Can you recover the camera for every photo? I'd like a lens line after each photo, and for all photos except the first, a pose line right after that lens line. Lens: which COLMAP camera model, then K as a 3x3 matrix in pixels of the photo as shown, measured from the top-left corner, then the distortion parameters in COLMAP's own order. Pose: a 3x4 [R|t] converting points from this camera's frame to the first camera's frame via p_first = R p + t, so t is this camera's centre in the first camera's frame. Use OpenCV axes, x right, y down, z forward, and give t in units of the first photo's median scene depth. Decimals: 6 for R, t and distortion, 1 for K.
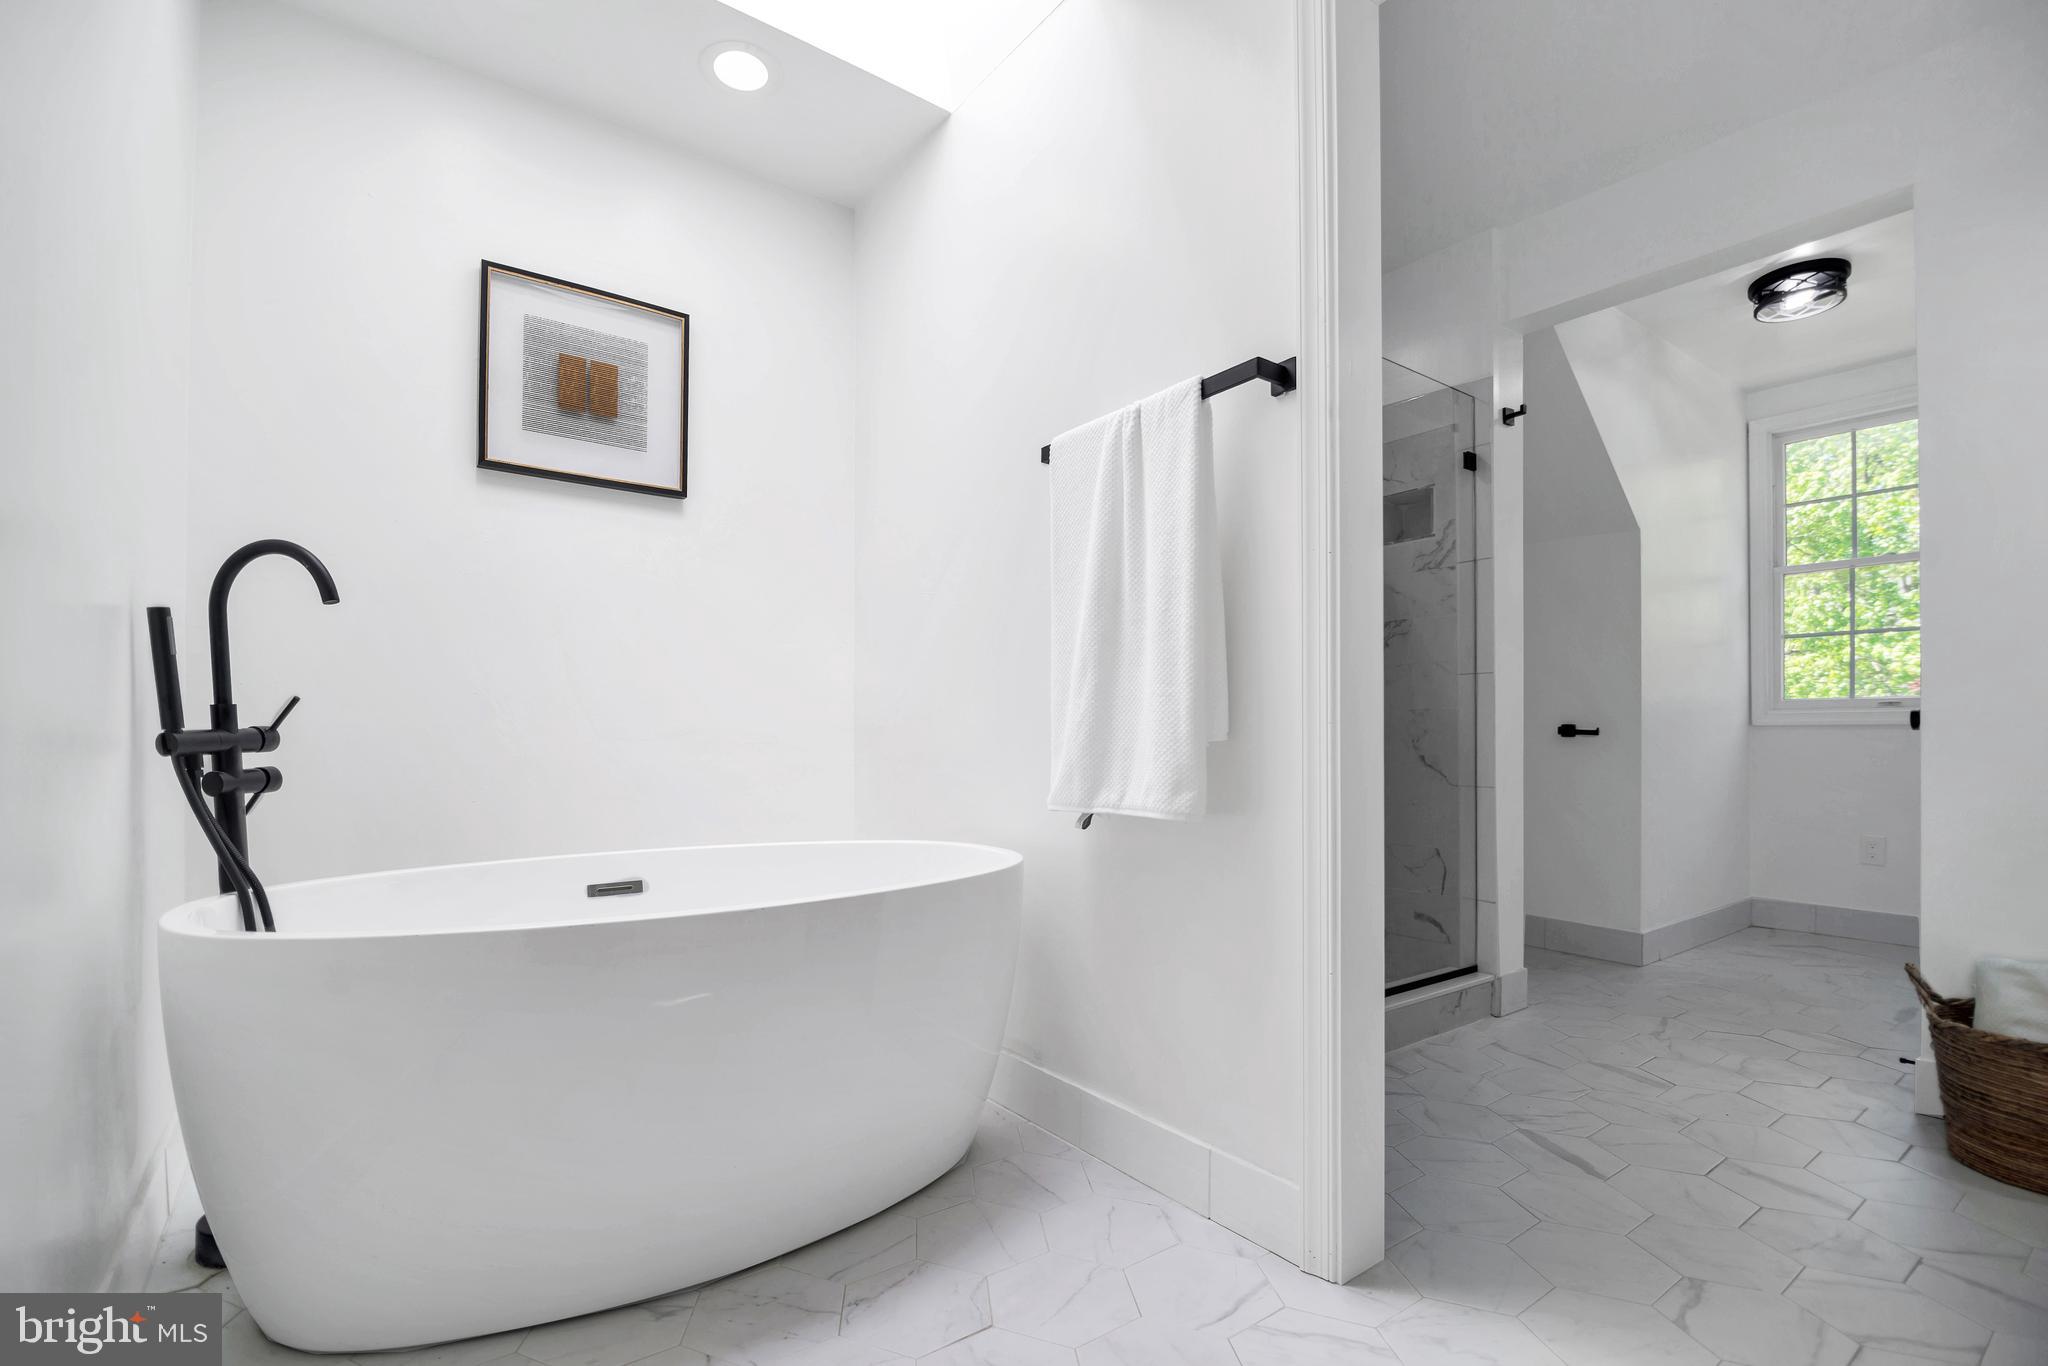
lens RADIAL K [[938.4, 0, 1018.2], [0, 938.4, 736.7], [0, 0, 1]] dist [-0.015243, -0.000271]
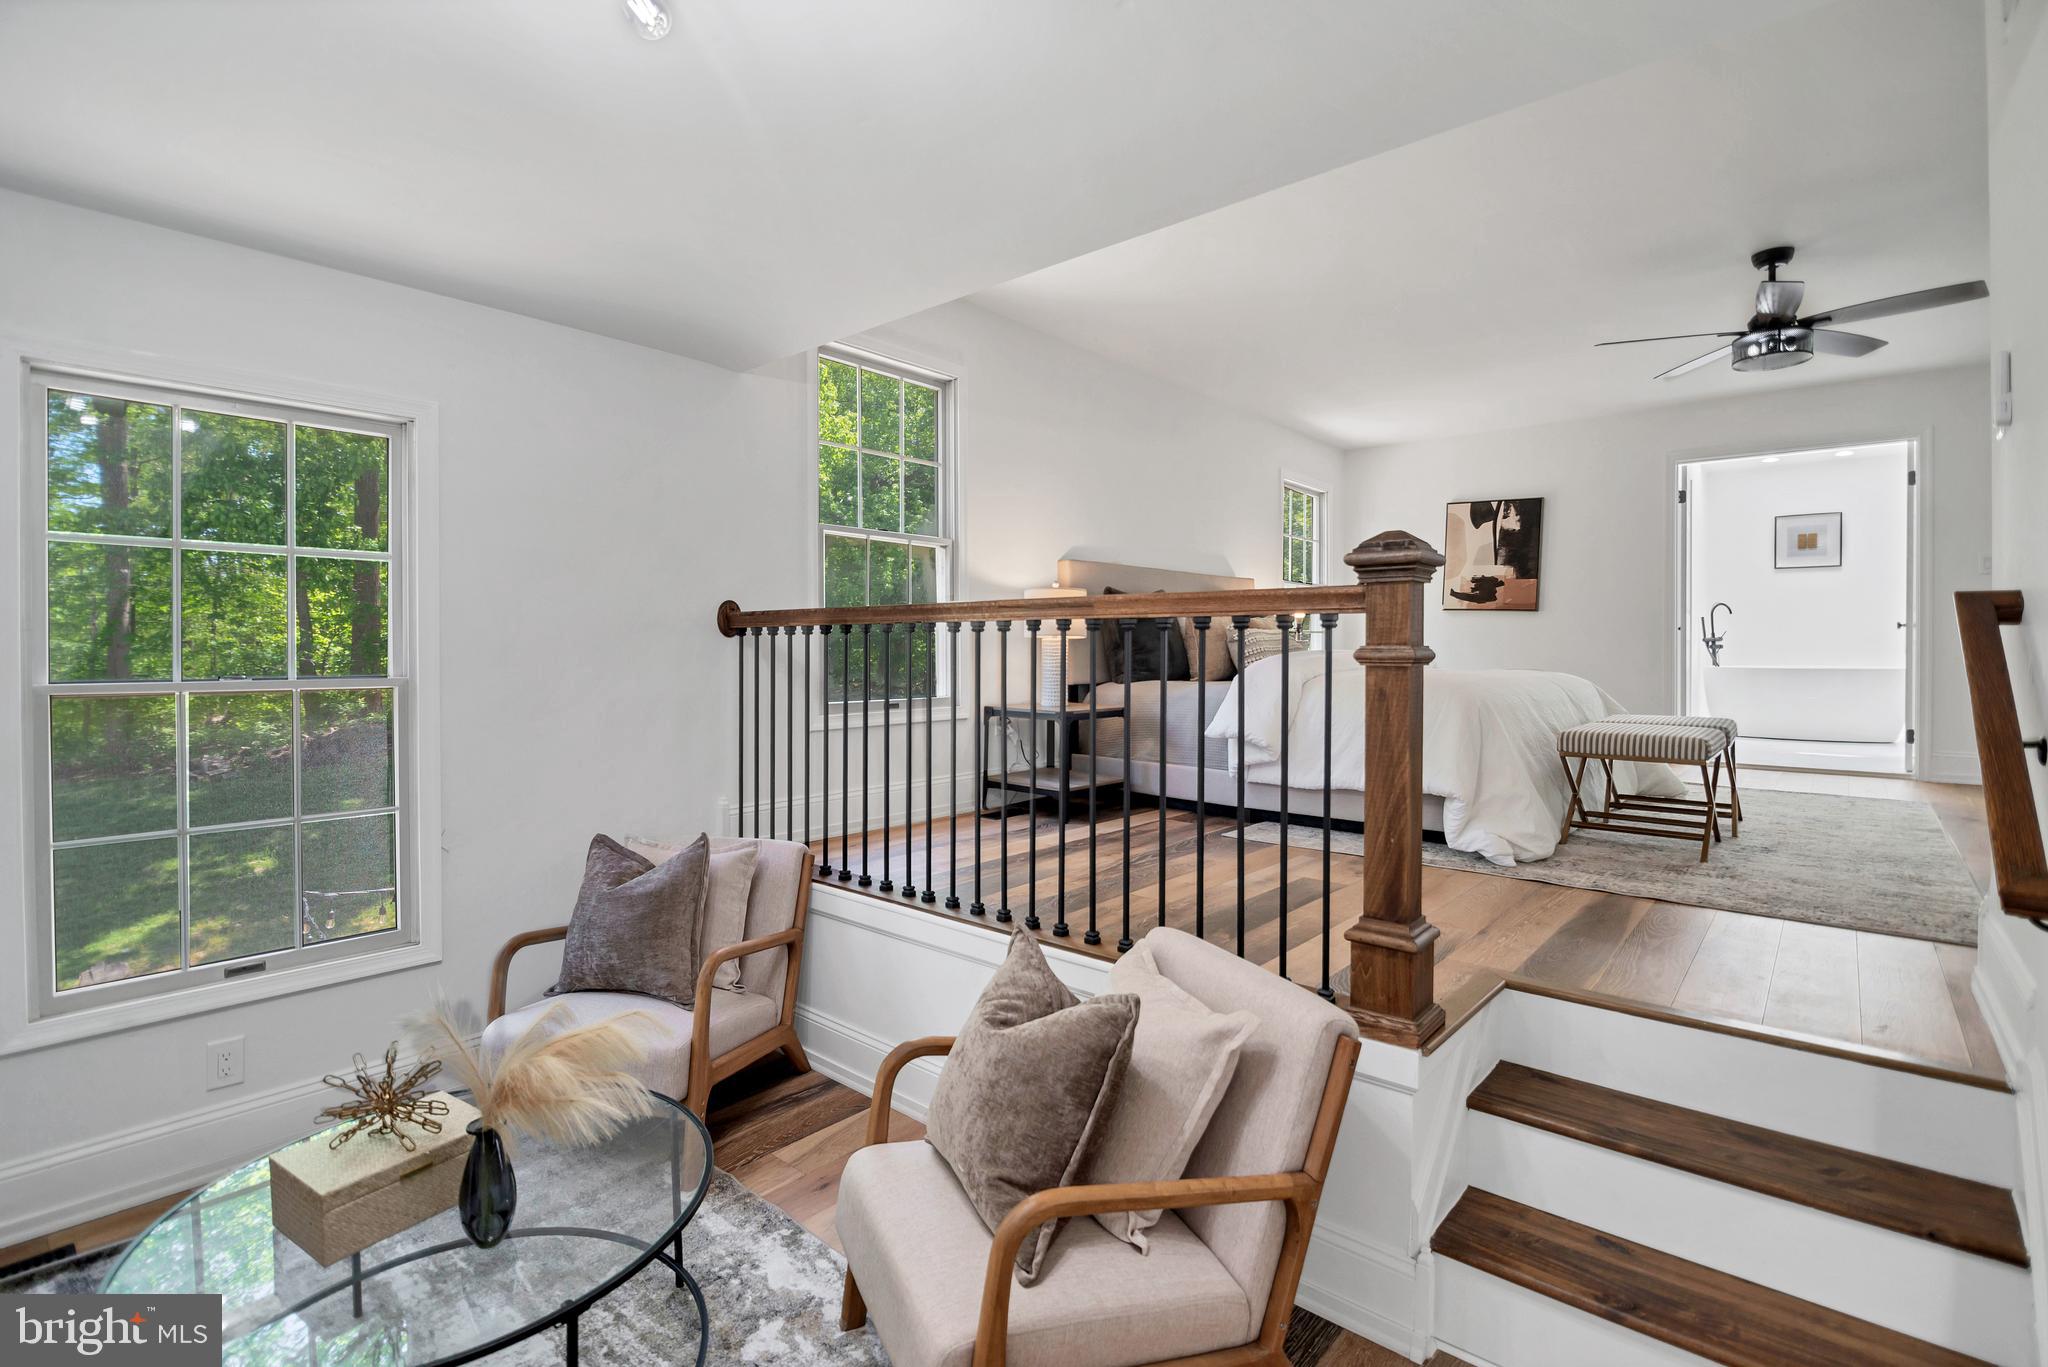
lens RADIAL K [[949.3, 0, 1030.7], [0, 949.3, 663.3], [0, 0, 1]] dist [-0.017932, -0.000677]
pose [[0.222769, 0.009802, -0.974822, 3.823684], [0.007246, 0.999905, 0.011710, 0.055647], [0.974844, -0.009673, 0.222677, -4.354608]]
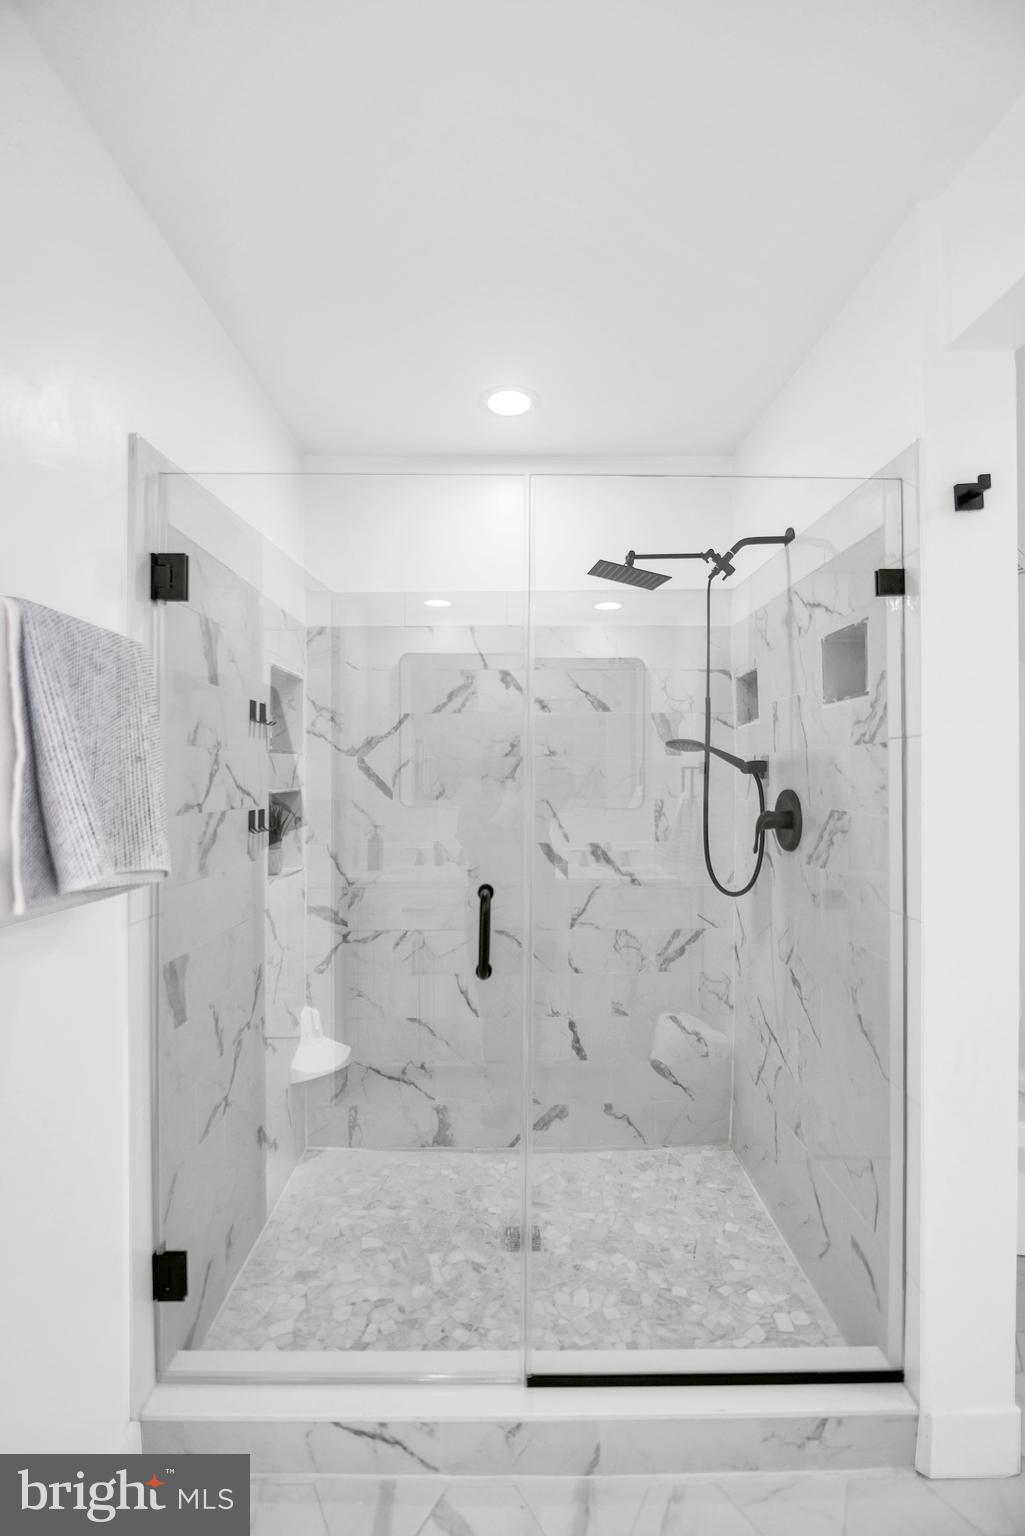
lens RADIAL K [[693.2, 0, 511.6], [0, 693.2, 776.7], [0, 0, 1]] dist [-0.003448, -0.000756]
pose [[0.807363, 0.000397, -0.590055, 0.470346], [0.005984, 0.999943, 0.008861, -0.143156], [0.590024, -0.010684, 0.807315, 0.396781]]
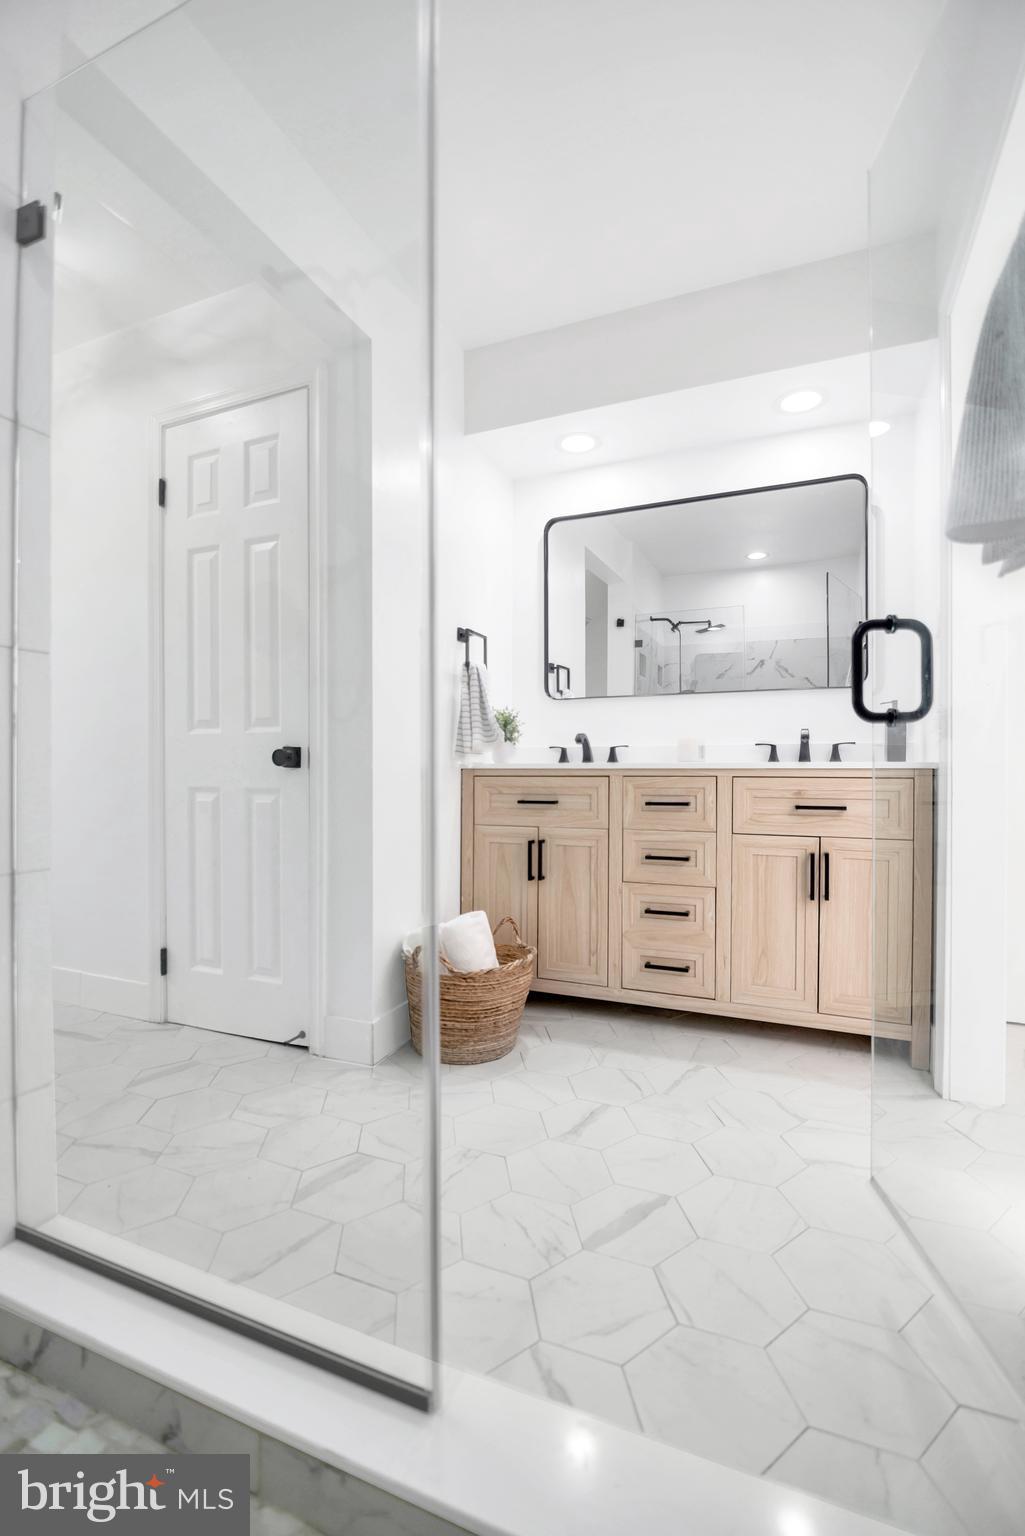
lens RADIAL K [[693.2, 0, 511.6], [0, 693.2, 776.7], [0, 0, 1]] dist [-0.003448, -0.000756]
pose [[-0.509282, -0.007917, 0.860563, 0.028900], [0.000660, 0.999954, 0.009590, -0.001830], [-0.860600, 0.005452, -0.509253, 0.818698]]
